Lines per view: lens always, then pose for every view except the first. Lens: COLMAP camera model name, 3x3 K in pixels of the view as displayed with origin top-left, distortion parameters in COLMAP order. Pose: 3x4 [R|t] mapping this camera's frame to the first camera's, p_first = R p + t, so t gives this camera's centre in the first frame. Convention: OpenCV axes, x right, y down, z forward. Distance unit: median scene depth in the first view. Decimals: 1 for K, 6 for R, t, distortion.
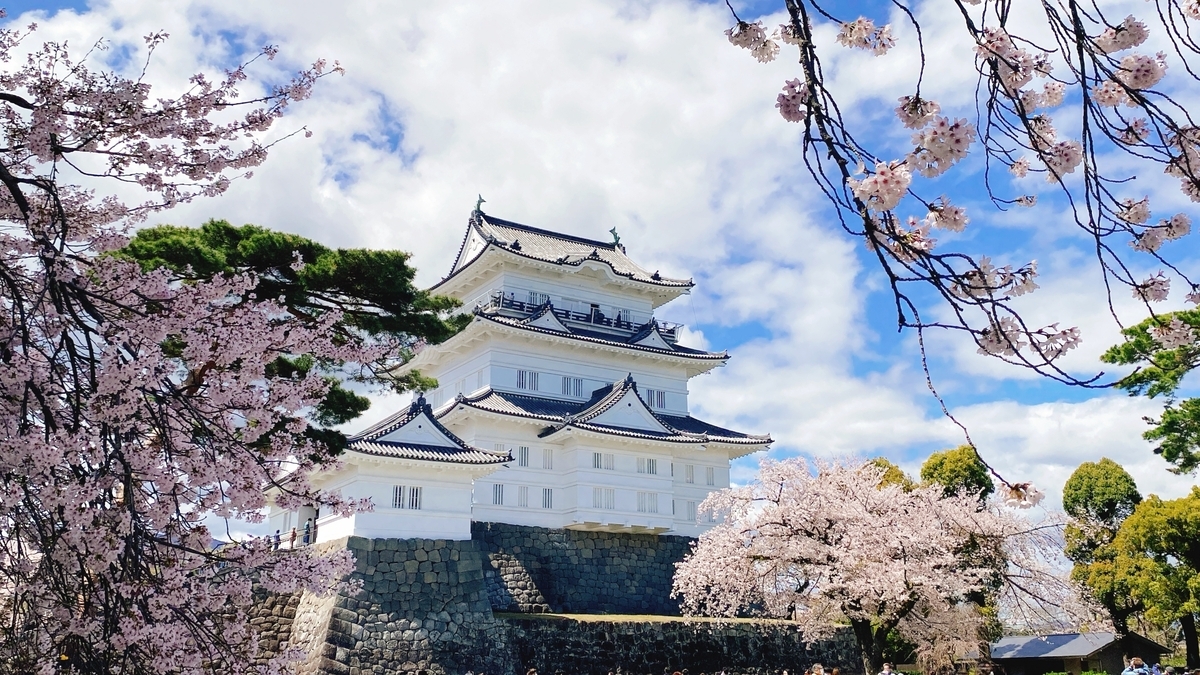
lens RADIAL K [[1041.8, 0, 598.6], [0, 1041.8, 299.6], [0, 0, 1]] dist [0.112716, -0.293497]
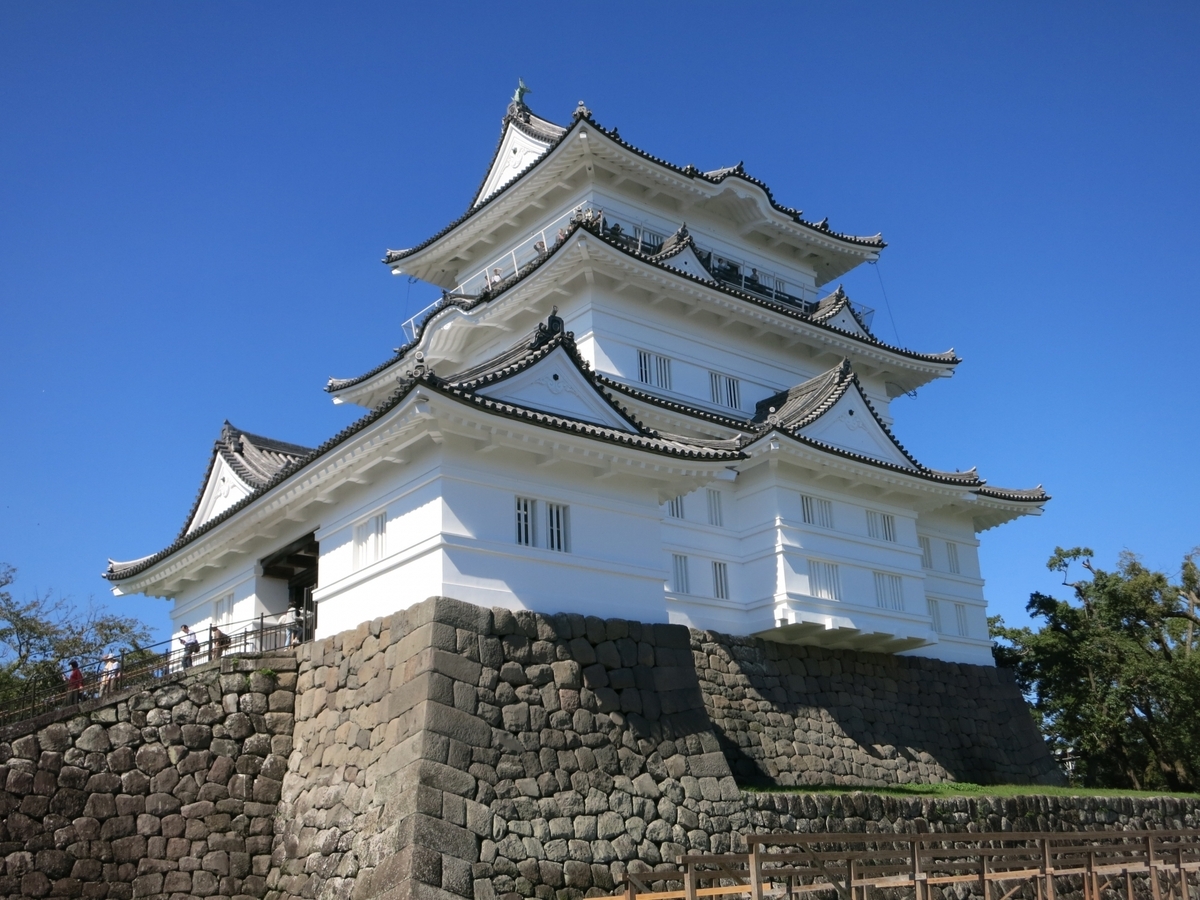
lens RADIAL K [[1268.9, 0, 600.0], [0, 1268.9, 450.0], [0, 0, 1]] dist [-0.033076, -0.009481]
pose [[0.993109, 0.004124, 0.117124, -0.179969], [-0.002098, 0.999846, -0.017423, 0.135612], [-0.117178, 0.017057, 0.992964, 0.379352]]
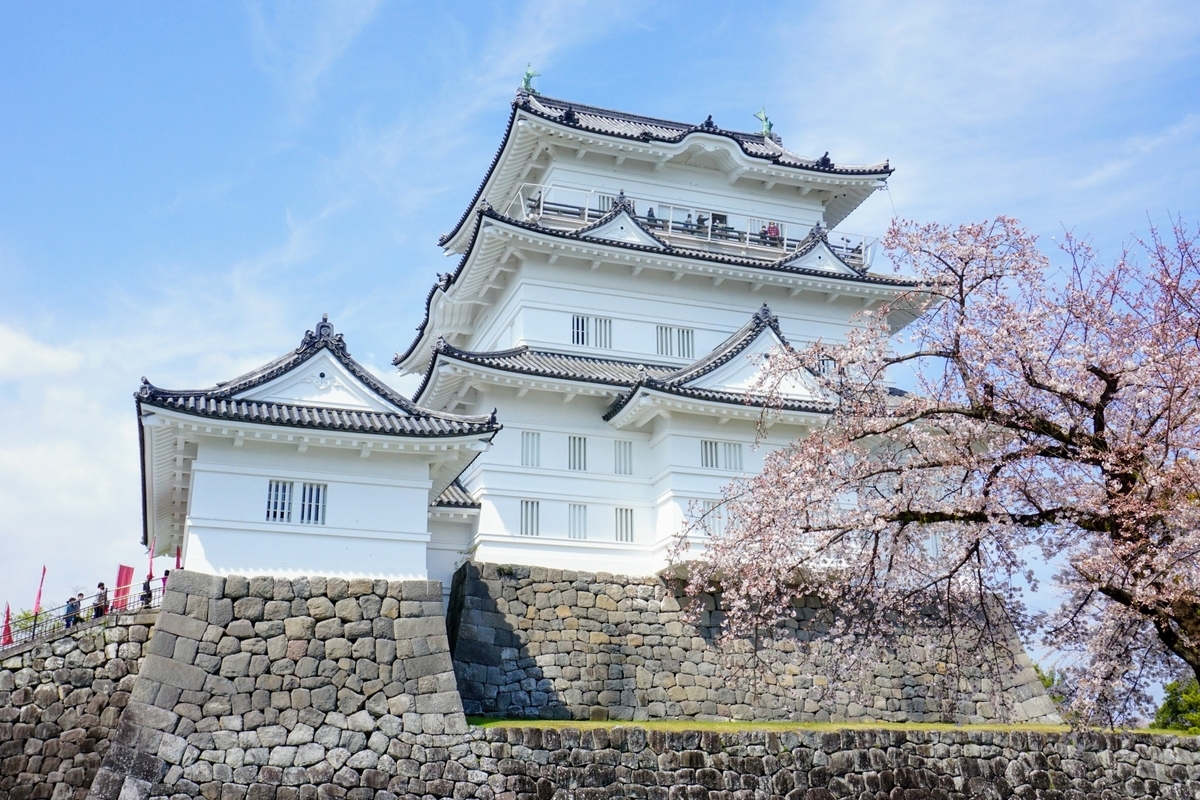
lens RADIAL K [[1237.5, 0, 600.0], [0, 1237.5, 400.0], [0, 0, 1]] dist [-0.001860, -0.002430]
pose [[0.974224, -0.071759, -0.213863, 0.085123], [0.073890, 0.997264, 0.001979, 0.119914], [0.213136, -0.017730, 0.976862, 0.344017]]
